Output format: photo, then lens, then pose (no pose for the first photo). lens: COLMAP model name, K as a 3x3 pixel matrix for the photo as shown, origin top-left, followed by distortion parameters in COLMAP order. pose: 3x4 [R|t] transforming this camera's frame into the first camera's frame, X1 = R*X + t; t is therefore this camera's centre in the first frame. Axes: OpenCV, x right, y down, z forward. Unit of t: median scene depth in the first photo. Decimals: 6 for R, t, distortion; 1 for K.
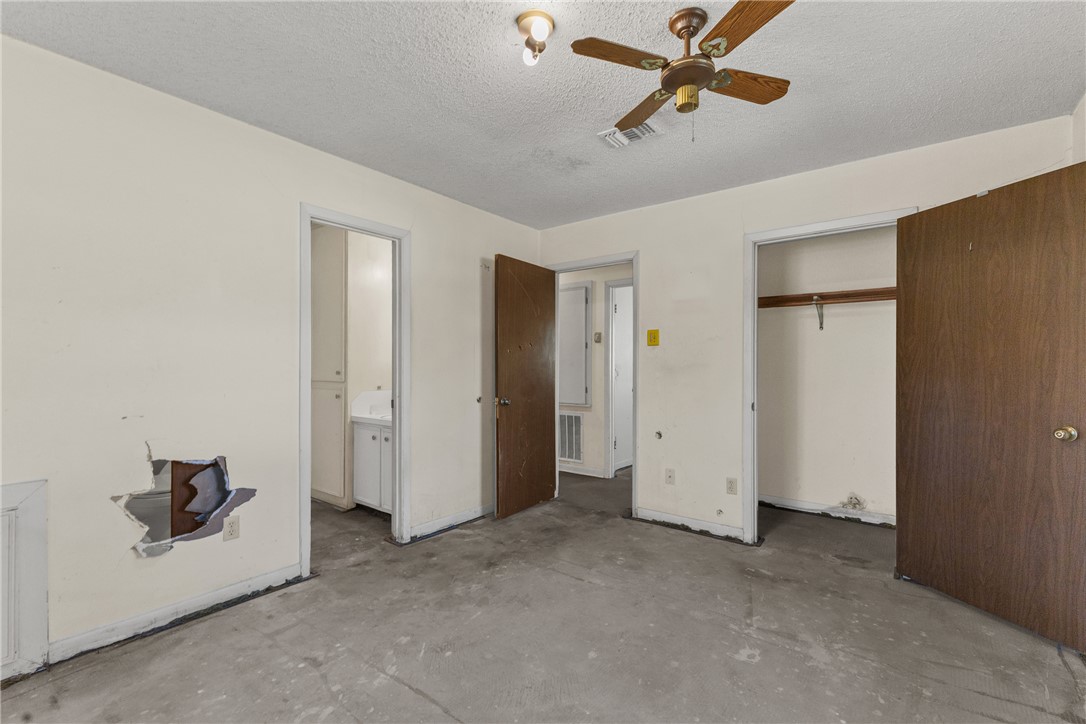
lens RADIAL K [[474.4, 0, 540.9], [0, 474.4, 368.9], [0, 0, 1]] dist [0.001504, -0.000595]
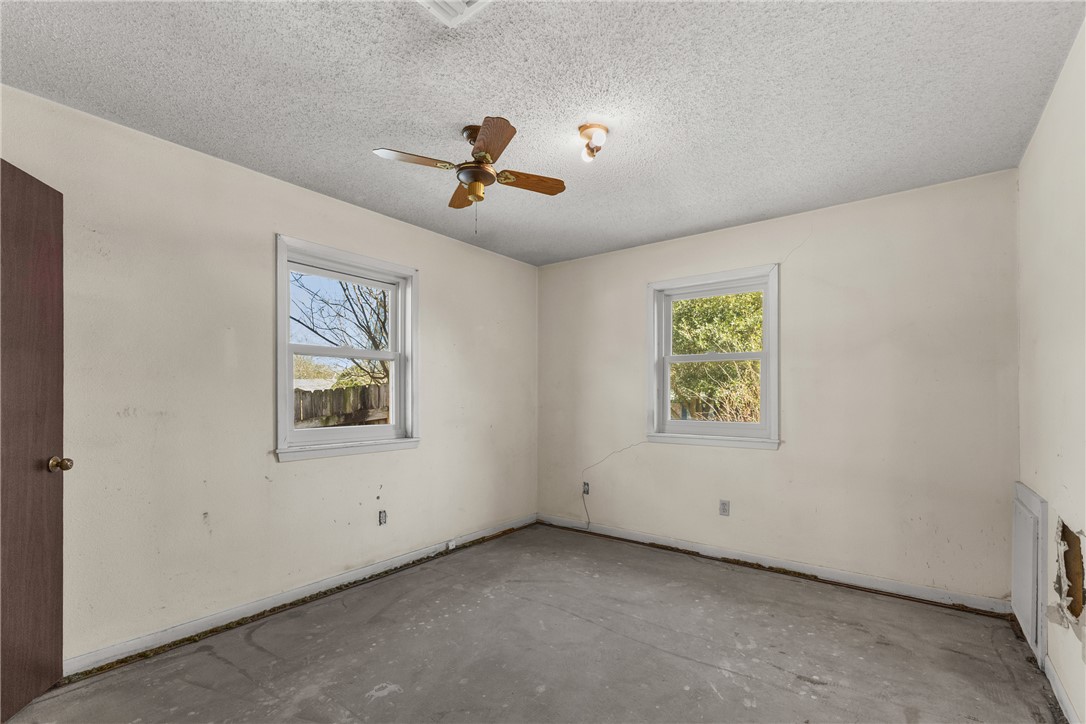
lens RADIAL K [[482.1, 0, 540.6], [0, 482.1, 394.7], [0, 0, 1]] dist [0.000674, -0.000081]
pose [[-0.999952, -0.000329, -0.009837, 0.121591], [-0.000373, 0.999990, 0.004491, -0.014591], [0.009835, 0.004495, -0.999942, 2.031900]]
